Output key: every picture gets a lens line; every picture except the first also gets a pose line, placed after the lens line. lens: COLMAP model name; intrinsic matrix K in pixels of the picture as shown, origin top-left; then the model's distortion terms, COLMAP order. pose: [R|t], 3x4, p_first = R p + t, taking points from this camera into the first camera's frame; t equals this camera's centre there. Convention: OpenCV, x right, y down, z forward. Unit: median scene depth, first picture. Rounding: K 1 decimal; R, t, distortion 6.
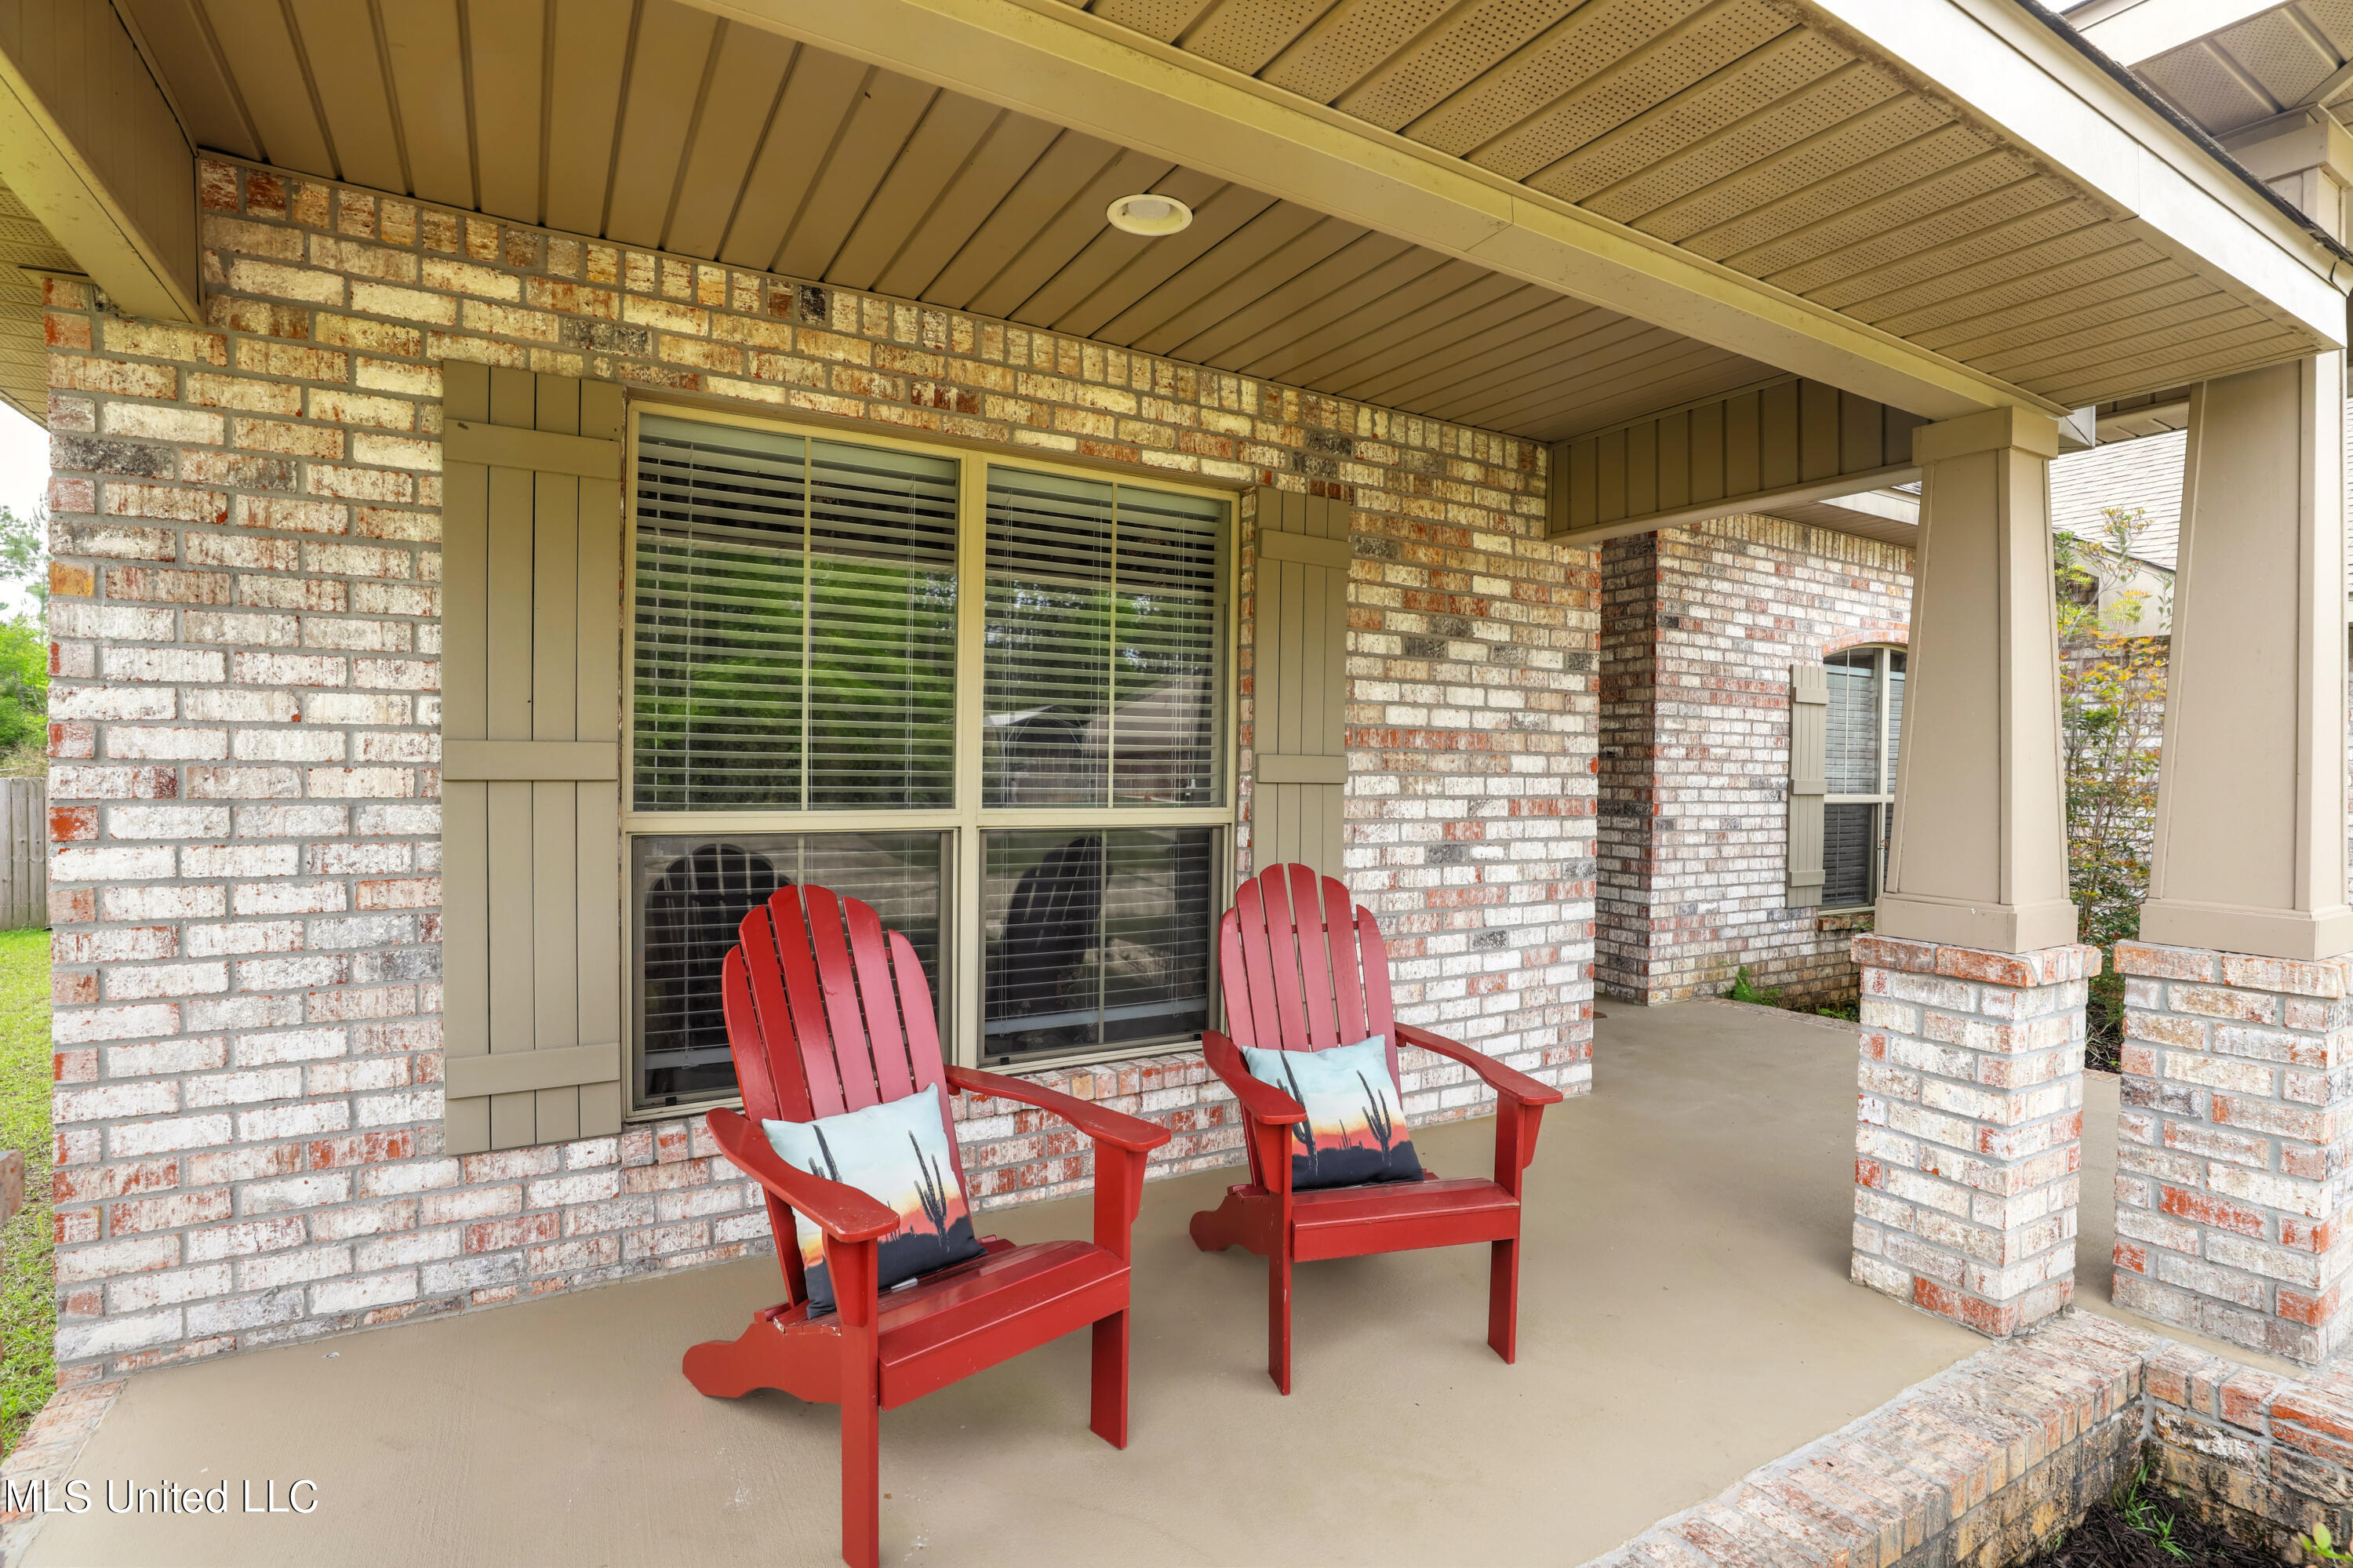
lens RADIAL K [[1131.8, 0, 1190.0], [0, 1131.8, 783.0], [0, 0, 1]] dist [-0.045941, 0.016072]
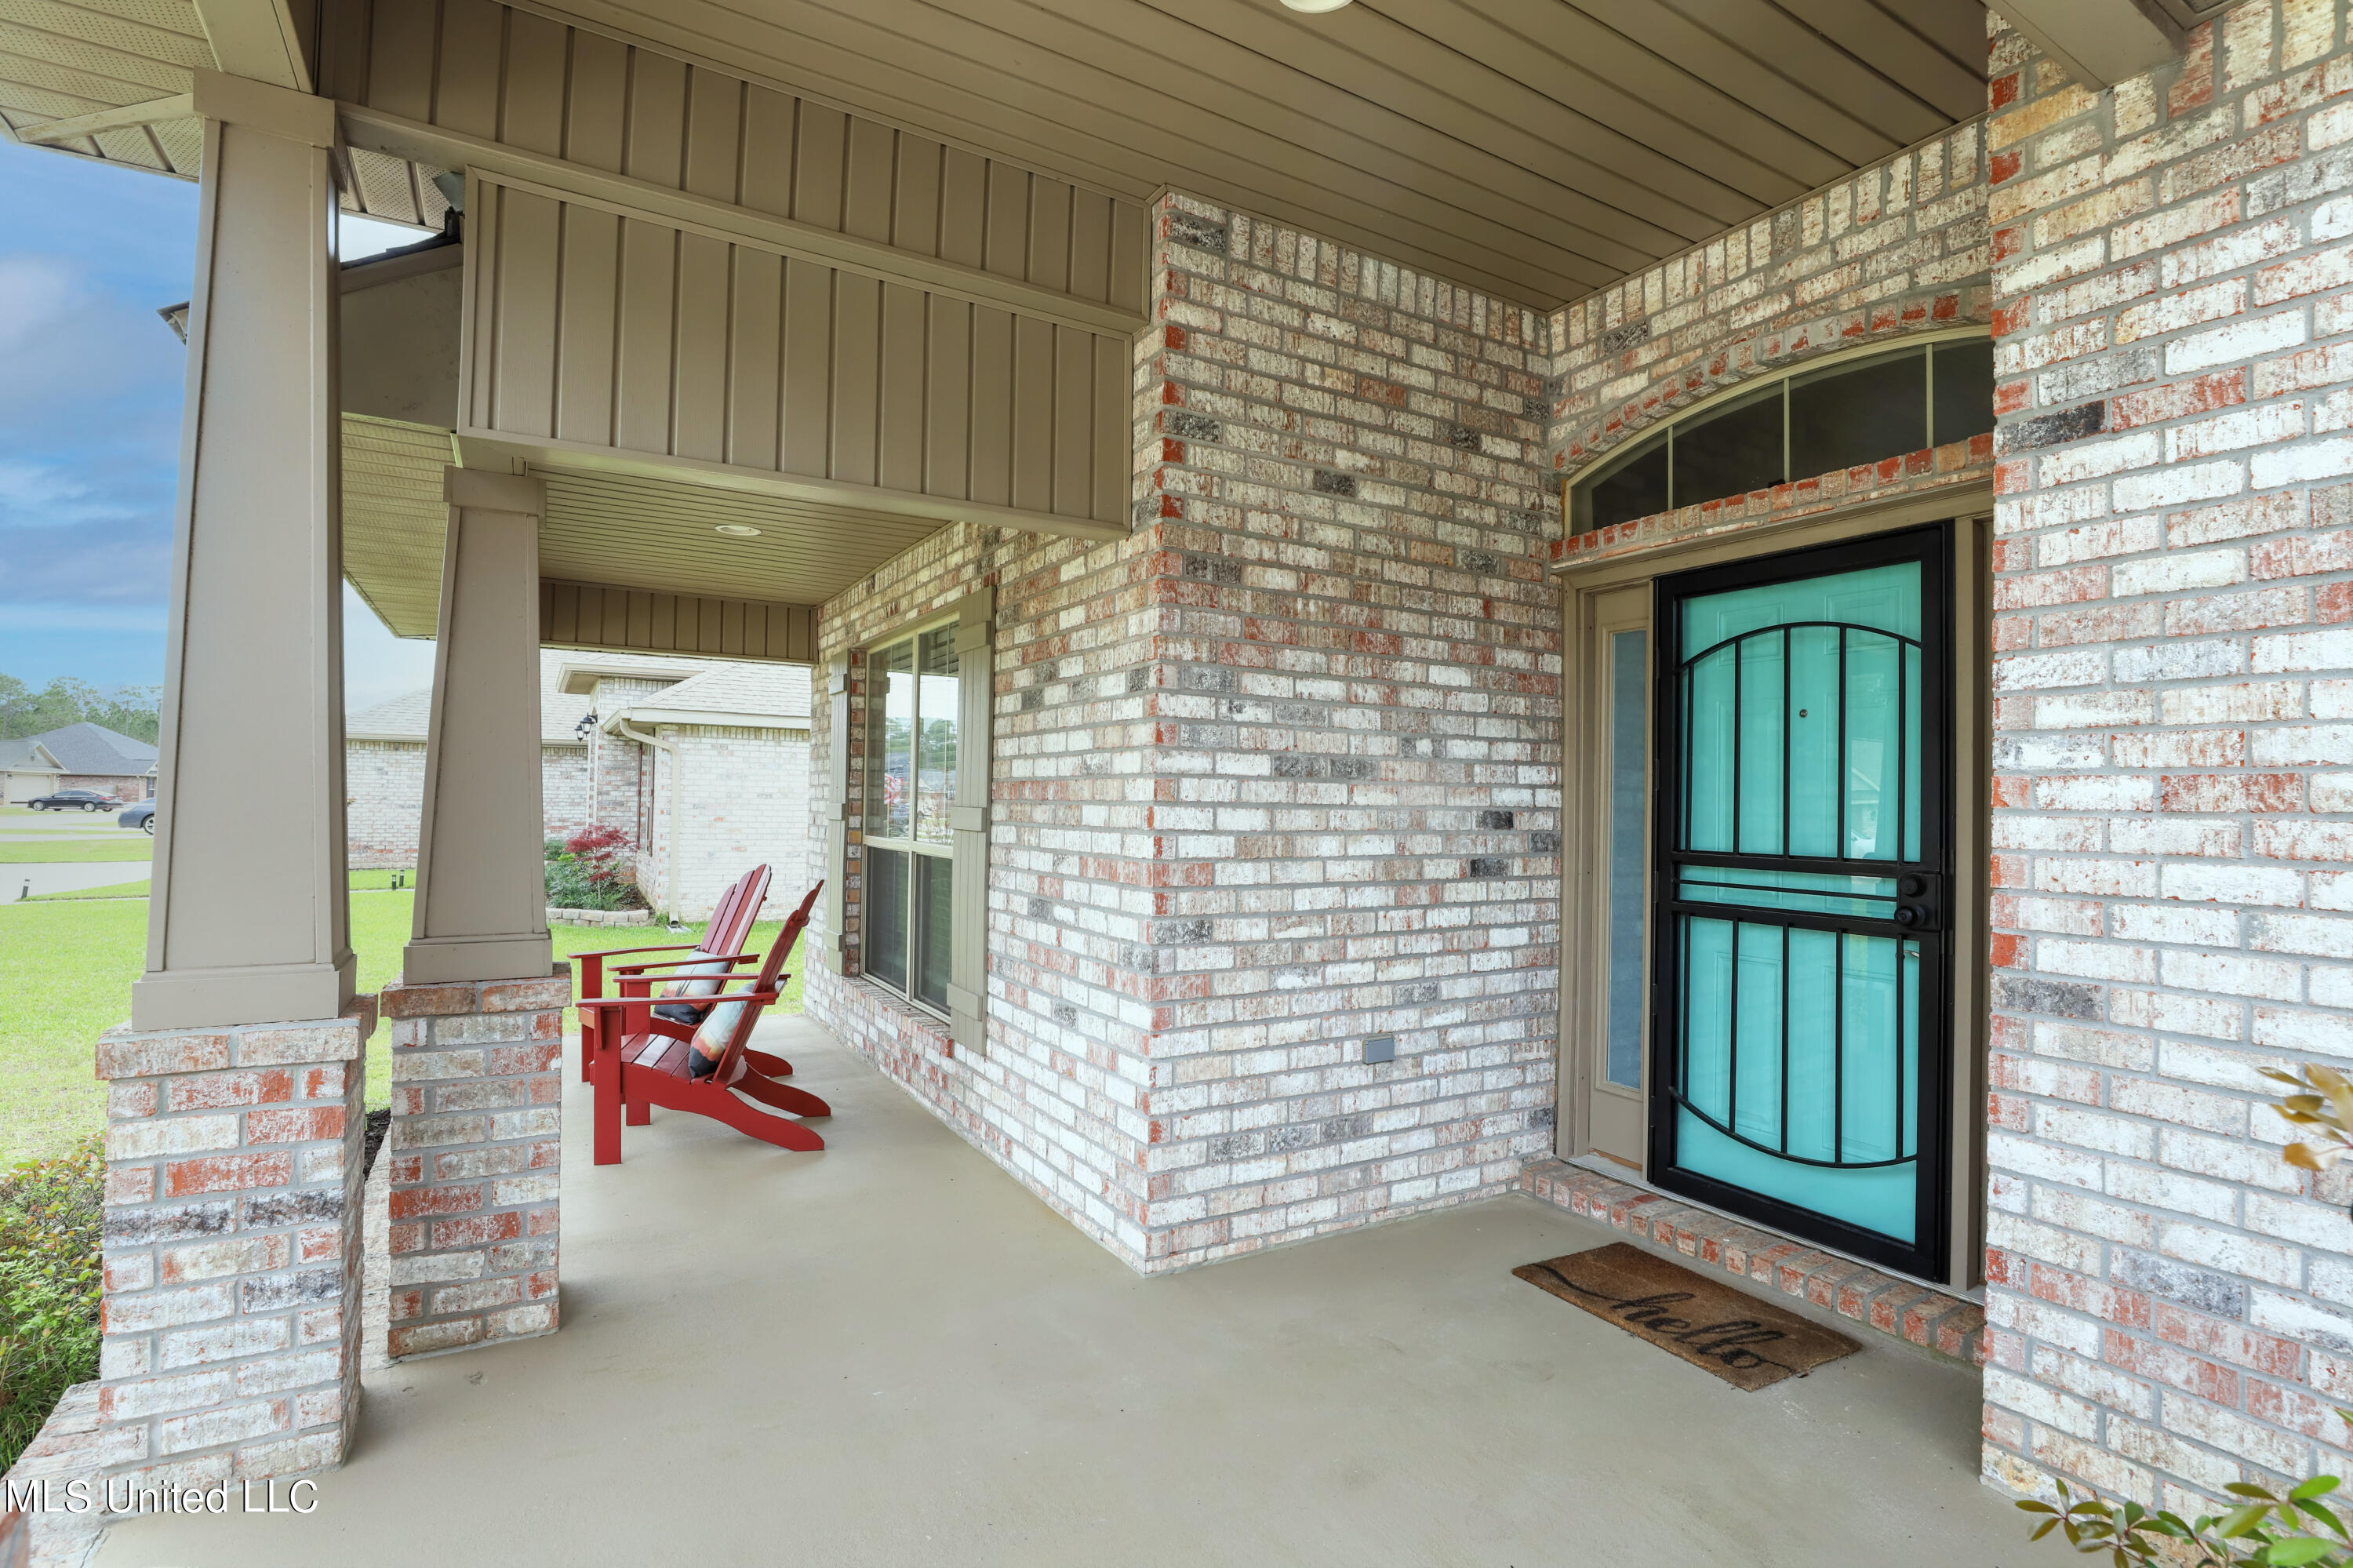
lens RADIAL K [[1131.8, 0, 1190.0], [0, 1131.8, 783.0], [0, 0, 1]] dist [-0.045941, 0.016072]
pose [[0.004704, -0.034432, -0.999396, 1.130555], [-0.032620, 0.998870, -0.034567, -0.014088], [0.999457, 0.032763, 0.003575, 1.063529]]
